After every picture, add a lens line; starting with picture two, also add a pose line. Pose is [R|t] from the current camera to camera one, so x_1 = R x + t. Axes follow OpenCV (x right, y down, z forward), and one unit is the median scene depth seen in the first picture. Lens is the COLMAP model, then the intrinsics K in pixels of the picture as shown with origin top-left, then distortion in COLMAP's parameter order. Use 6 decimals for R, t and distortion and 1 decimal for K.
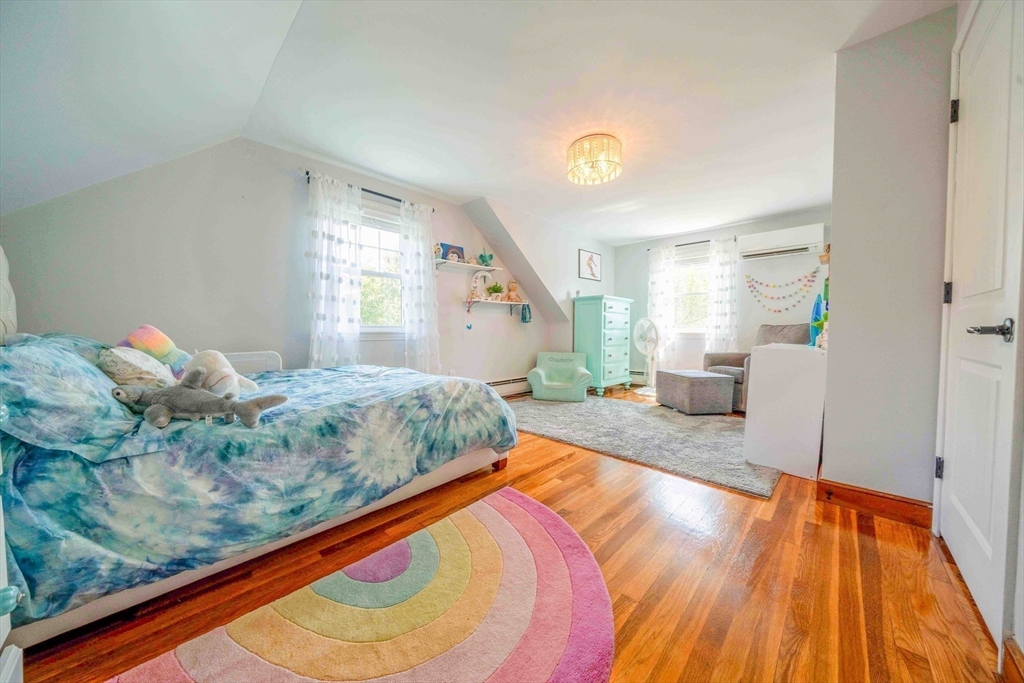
lens RADIAL K [[349.5, 0, 512.0], [0, 349.5, 341.5], [0, 0, 1]] dist [-0.008851, 0.000066]
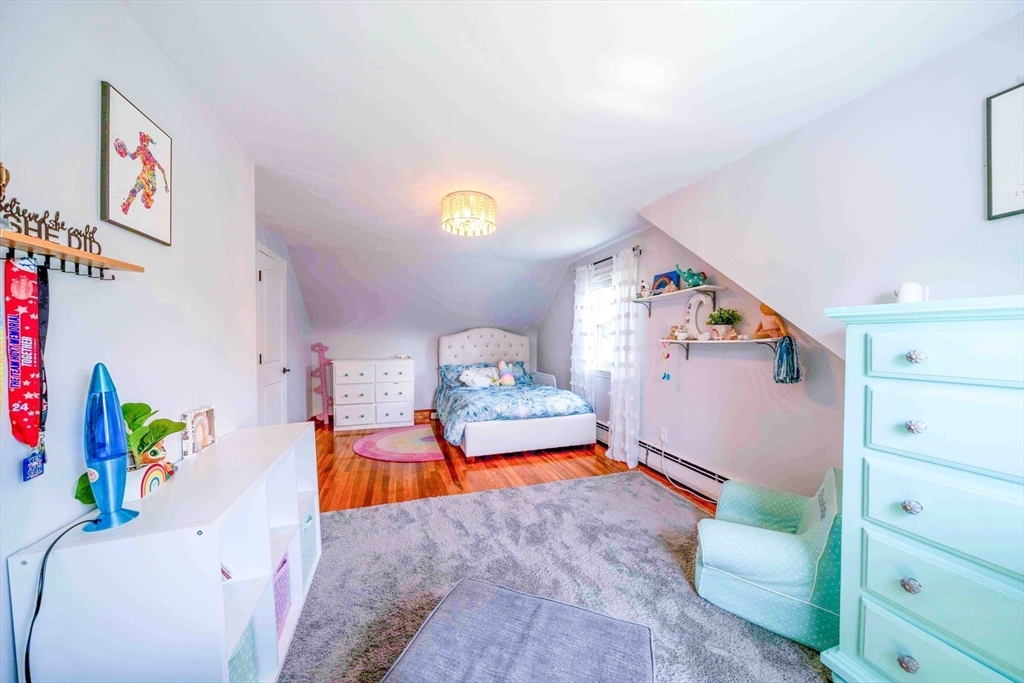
lens RADIAL K [[349.5, 0, 512.0], [0, 349.5, 341.5], [0, 0, 1]] dist [-0.008851, 0.000066]
pose [[-0.476795, 0.011335, -0.878942, 0.817484], [-0.031146, 0.999071, 0.029780, -0.151135], [0.878463, 0.041575, -0.475999, 1.240306]]
